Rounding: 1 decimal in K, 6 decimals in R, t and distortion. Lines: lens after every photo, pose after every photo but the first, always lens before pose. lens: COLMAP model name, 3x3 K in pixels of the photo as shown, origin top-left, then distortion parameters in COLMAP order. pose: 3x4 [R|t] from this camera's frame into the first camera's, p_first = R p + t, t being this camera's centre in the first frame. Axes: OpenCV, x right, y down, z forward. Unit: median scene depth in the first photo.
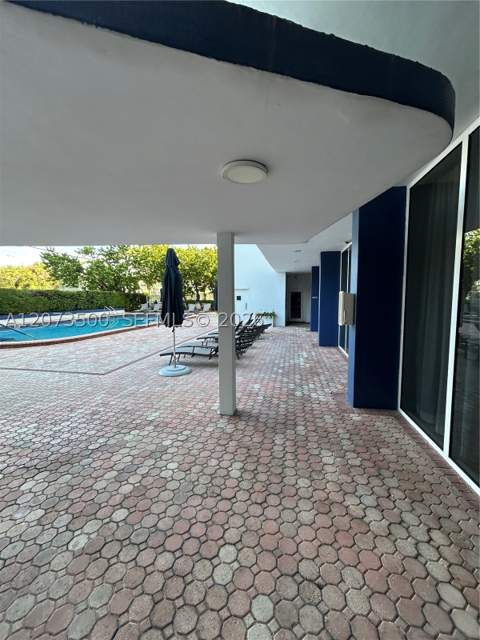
lens RADIAL K [[258.8, 0, 239.8], [0, 258.8, 318.9], [0, 0, 1]] dist [0.000669, 0.000427]
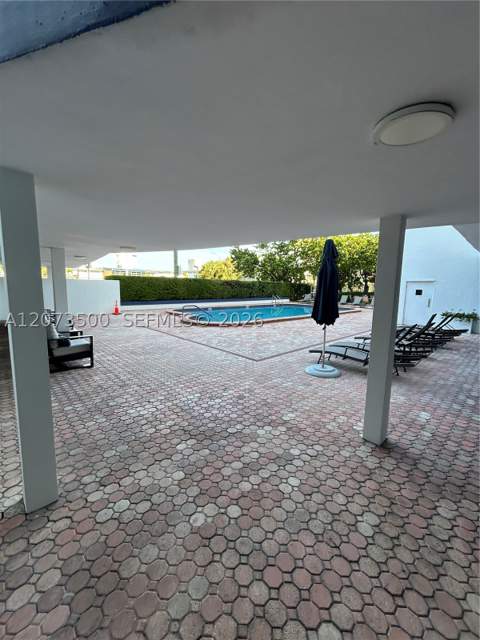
lens RADIAL K [[258.8, 0, 240.1], [0, 258.8, 319.0], [0, 0, 1]] dist [0.000669, 0.000427]
pose [[0.816151, 0.092276, -0.570423, 0.038200], [-0.069706, 0.995680, 0.061335, -0.036967], [0.573618, -0.010296, 0.819058, 0.087564]]
